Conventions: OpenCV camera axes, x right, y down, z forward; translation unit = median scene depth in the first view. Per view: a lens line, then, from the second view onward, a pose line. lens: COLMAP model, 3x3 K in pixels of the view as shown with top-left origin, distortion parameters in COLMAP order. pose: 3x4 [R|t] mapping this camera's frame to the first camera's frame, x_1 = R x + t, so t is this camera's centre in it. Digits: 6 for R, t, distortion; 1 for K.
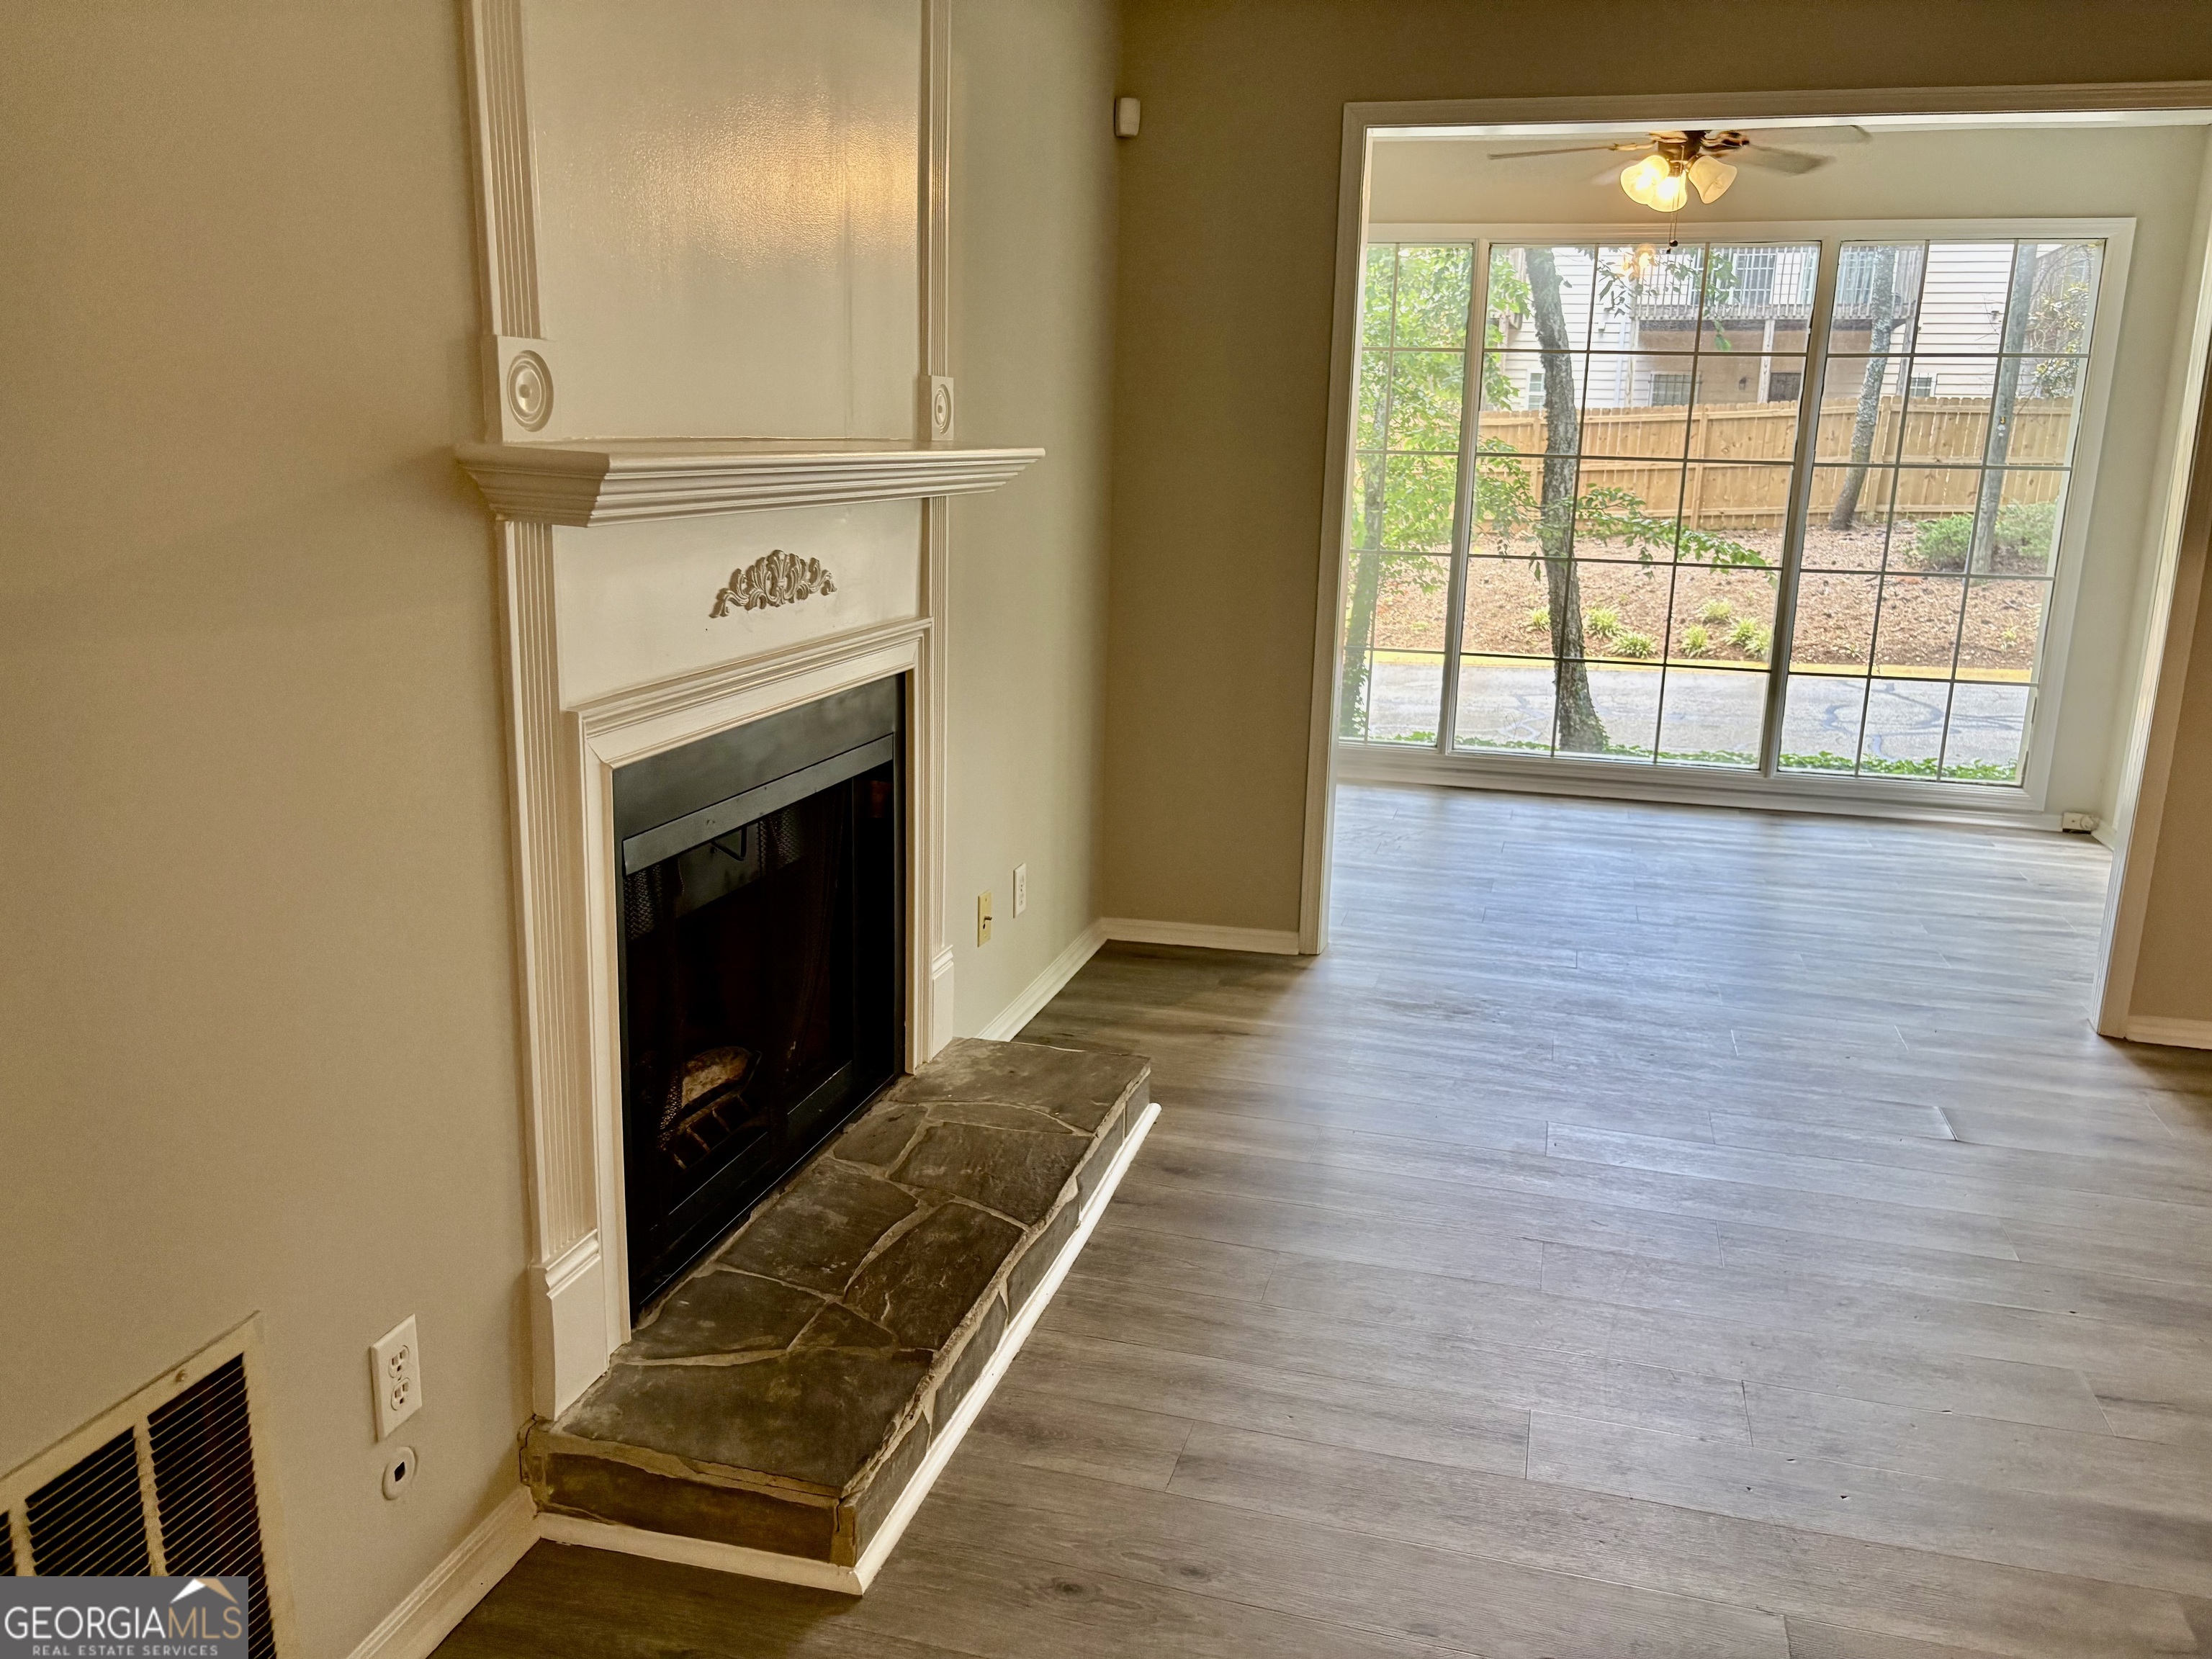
lens RADIAL K [[1675.0, 0, 1111.8], [0, 1675.0, 829.1], [0, 0, 1]] dist [0.016222, -0.019107]
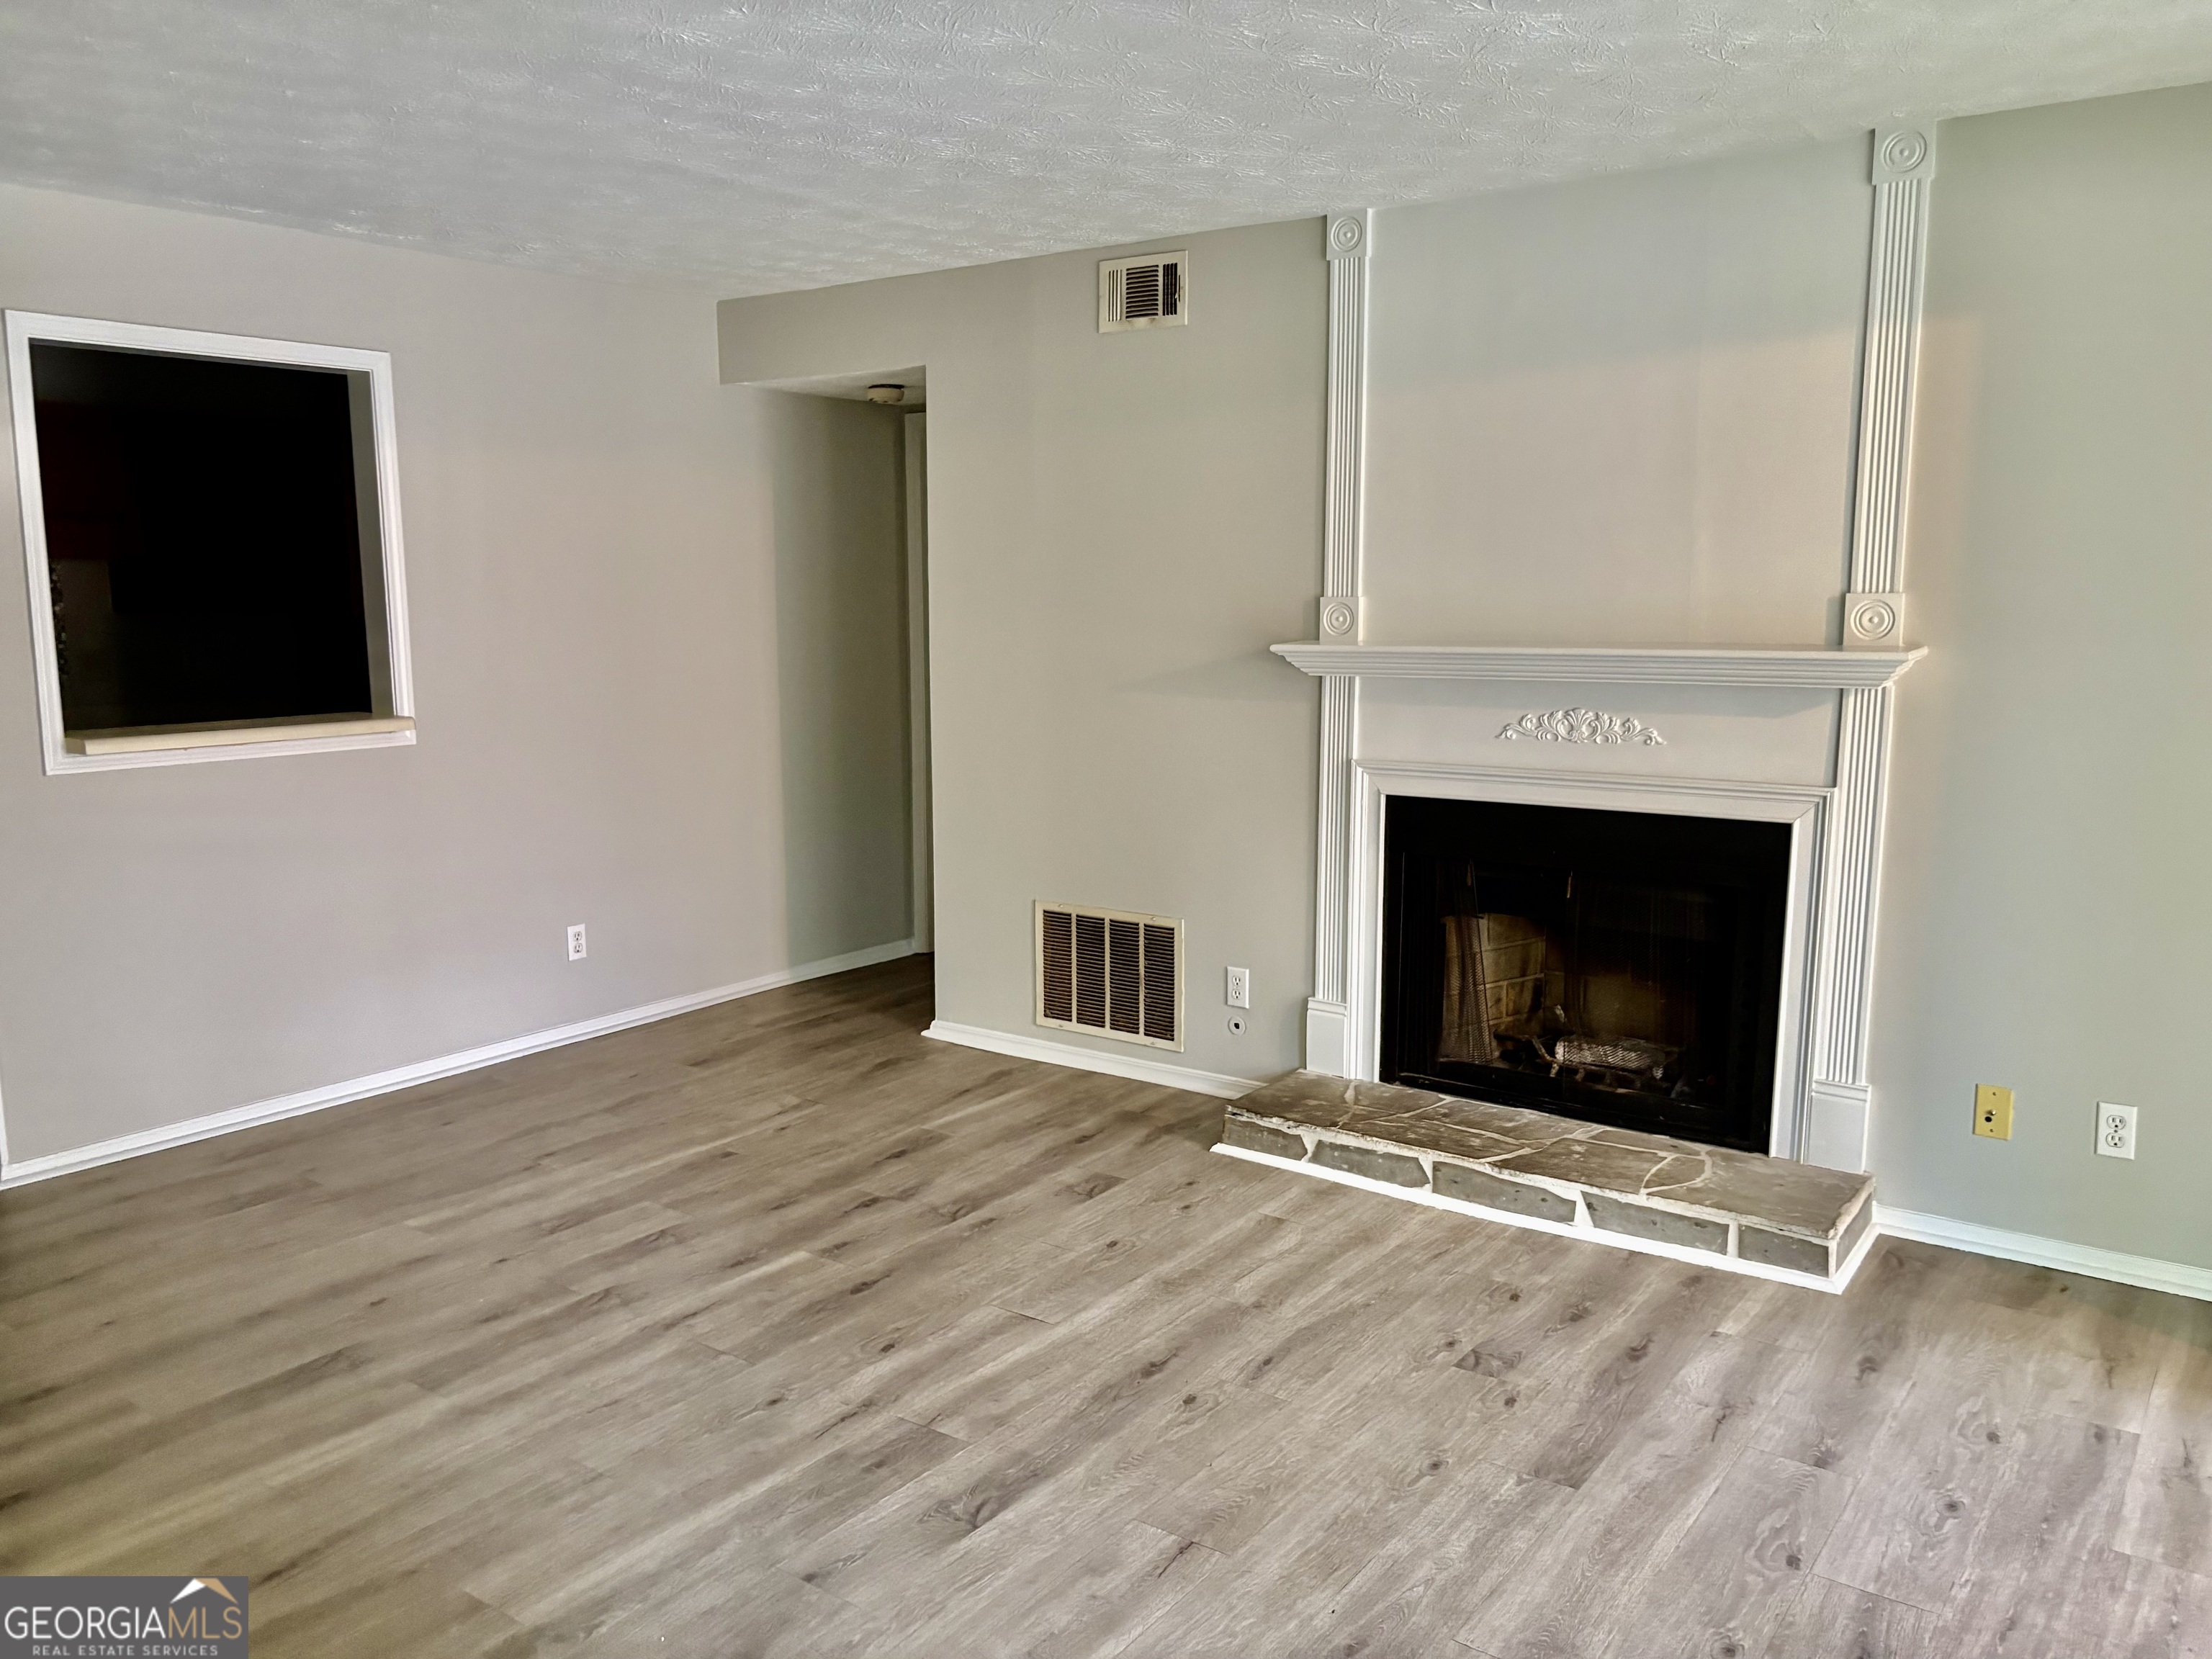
lens RADIAL K [[1675.0, 0, 1100.1], [0, 1675.0, 832.5], [0, 0, 1]] dist [0.016222, -0.019107]
pose [[-0.359433, 0.111108, -0.926533, 1.433708], [-0.217765, 0.955486, 0.199059, -0.266434], [0.907406, 0.273315, -0.319238, 1.096092]]
